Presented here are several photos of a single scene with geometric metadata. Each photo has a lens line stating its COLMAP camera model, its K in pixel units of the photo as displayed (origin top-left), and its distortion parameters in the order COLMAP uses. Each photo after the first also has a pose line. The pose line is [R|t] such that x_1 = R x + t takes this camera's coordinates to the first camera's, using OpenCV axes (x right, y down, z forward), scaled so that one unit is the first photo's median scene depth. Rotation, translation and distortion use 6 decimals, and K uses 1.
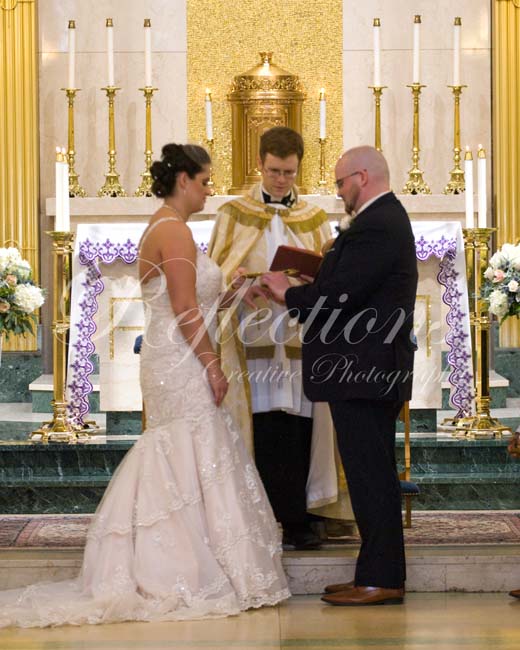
lens RADIAL K [[3996.0, 0, 260.0], [0, 3996.0, 325.0], [0, 0, 1]] dist [0.241885, 7.507248]
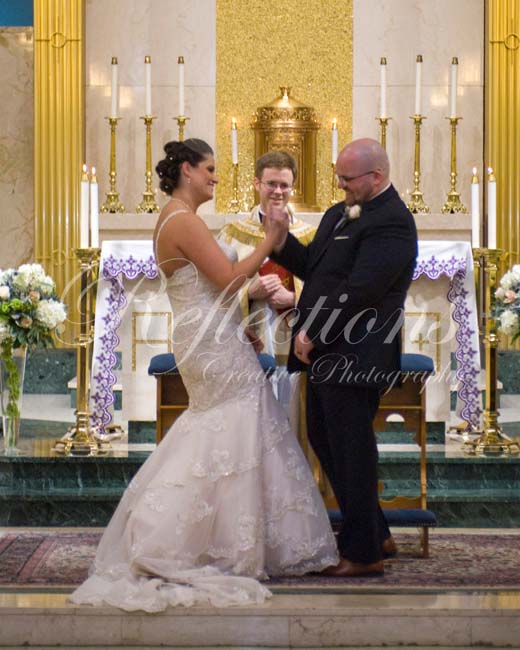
lens RADIAL K [[2188.0, 0, 245.7], [0, 2188.0, 297.4], [0, 0, 1]] dist [0.072303, 1.076293]
pose [[0.999805, 0.009991, -0.017049, 0.001627], [-0.009811, 0.999896, 0.010607, -0.017013], [0.017153, -0.010438, 0.999798, 0.430704]]
